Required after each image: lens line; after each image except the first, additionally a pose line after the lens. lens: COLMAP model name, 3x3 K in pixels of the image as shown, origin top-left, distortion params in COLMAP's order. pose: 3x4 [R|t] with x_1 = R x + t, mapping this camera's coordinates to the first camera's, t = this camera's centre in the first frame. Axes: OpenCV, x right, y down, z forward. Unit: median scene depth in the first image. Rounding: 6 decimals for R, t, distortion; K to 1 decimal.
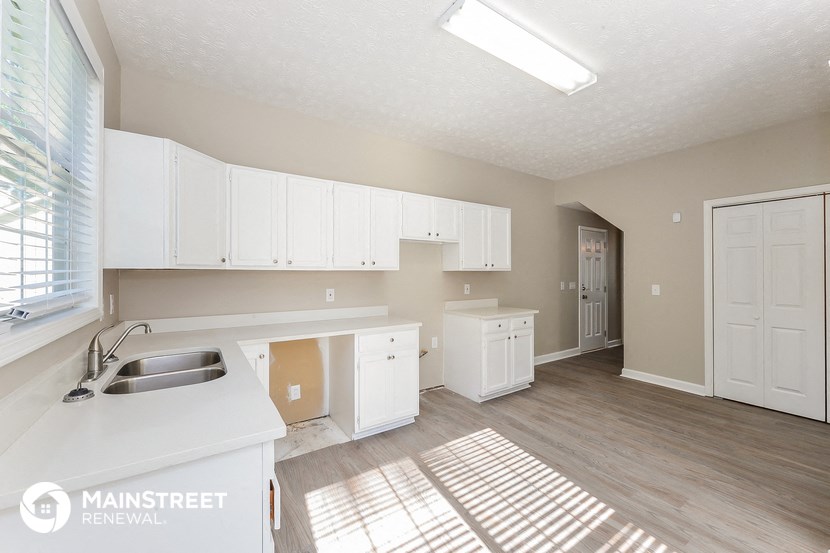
lens RADIAL K [[333.2, 0, 415.5], [0, 333.2, 273.7], [0, 0, 1]] dist [-0.000693, -0.000154]
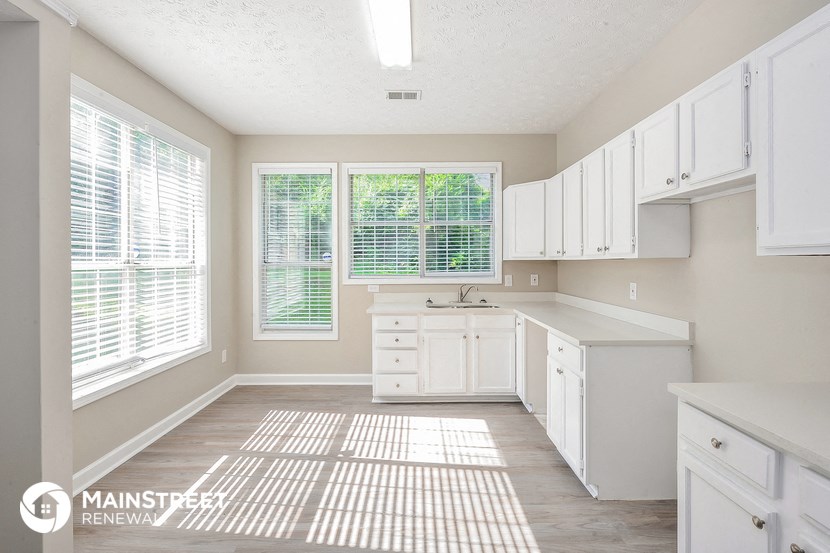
lens RADIAL K [[384.1, 0, 416.2], [0, 384.1, 262.8], [0, 0, 1]] dist [-0.000257, -0.000077]
pose [[-0.556388, 0.002128, -0.830920, 1.227450], [-0.000973, 0.999994, 0.003212, -0.005640], [0.830922, 0.002595, -0.556382, 1.738306]]
